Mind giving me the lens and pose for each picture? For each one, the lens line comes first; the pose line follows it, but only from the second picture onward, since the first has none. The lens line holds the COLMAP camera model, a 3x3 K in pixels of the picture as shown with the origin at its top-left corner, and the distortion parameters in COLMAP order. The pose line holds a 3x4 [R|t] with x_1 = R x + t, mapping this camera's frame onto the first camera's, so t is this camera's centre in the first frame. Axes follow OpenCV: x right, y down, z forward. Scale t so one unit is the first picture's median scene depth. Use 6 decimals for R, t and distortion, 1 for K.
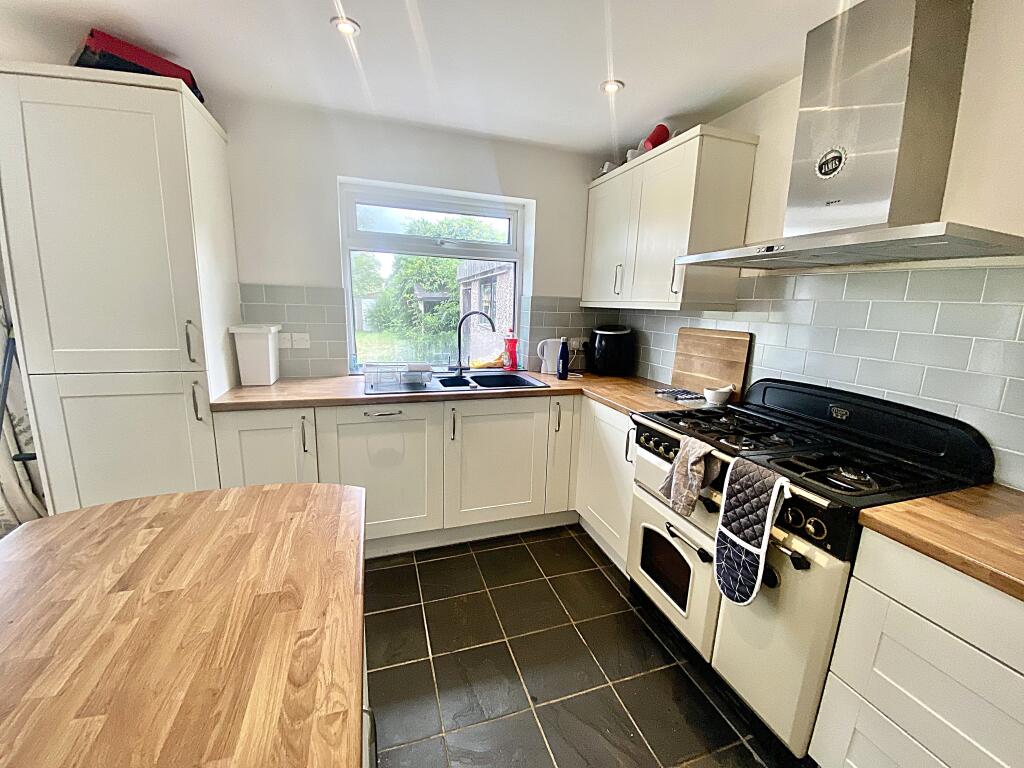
lens RADIAL K [[415.1, 0, 506.9], [0, 415.1, 382.6], [0, 0, 1]] dist [0.000638, -0.002162]
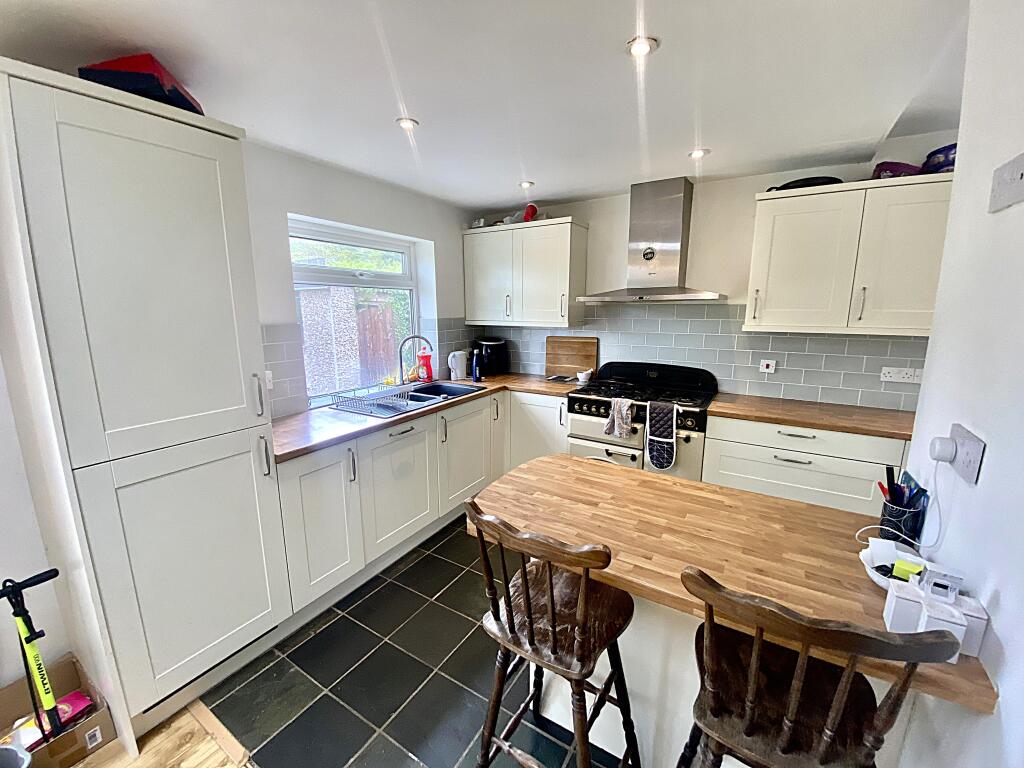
lens RADIAL K [[415.1, 0, 504.7], [0, 415.1, 382.8], [0, 0, 1]] dist [0.000638, -0.002162]
pose [[0.769290, -0.148650, 0.621367, -0.888702], [0.149819, 0.987411, 0.050733, -0.085549], [-0.621086, 0.054064, 0.781876, -0.106552]]
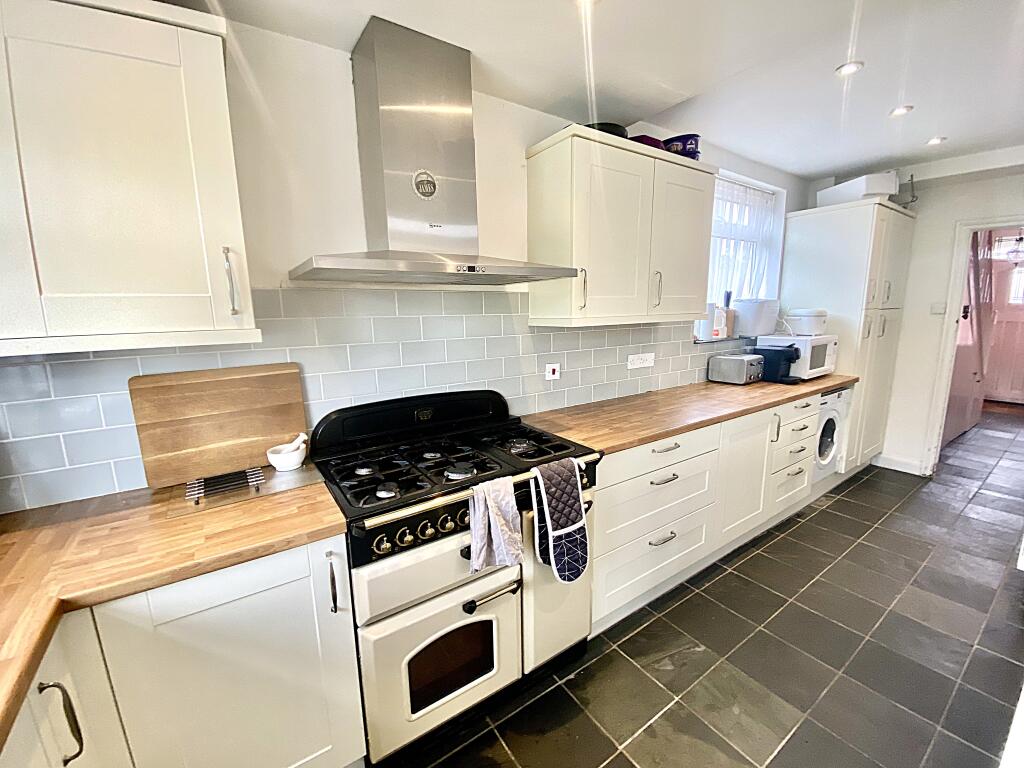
lens RADIAL K [[415.1, 0, 504.9], [0, 415.1, 384.7], [0, 0, 1]] dist [0.000638, -0.002162]
pose [[-0.271373, -0.189129, 0.943709, -0.265391], [0.201659, 0.947567, 0.247891, -0.210783], [-0.941111, 0.257579, -0.219004, 0.898385]]
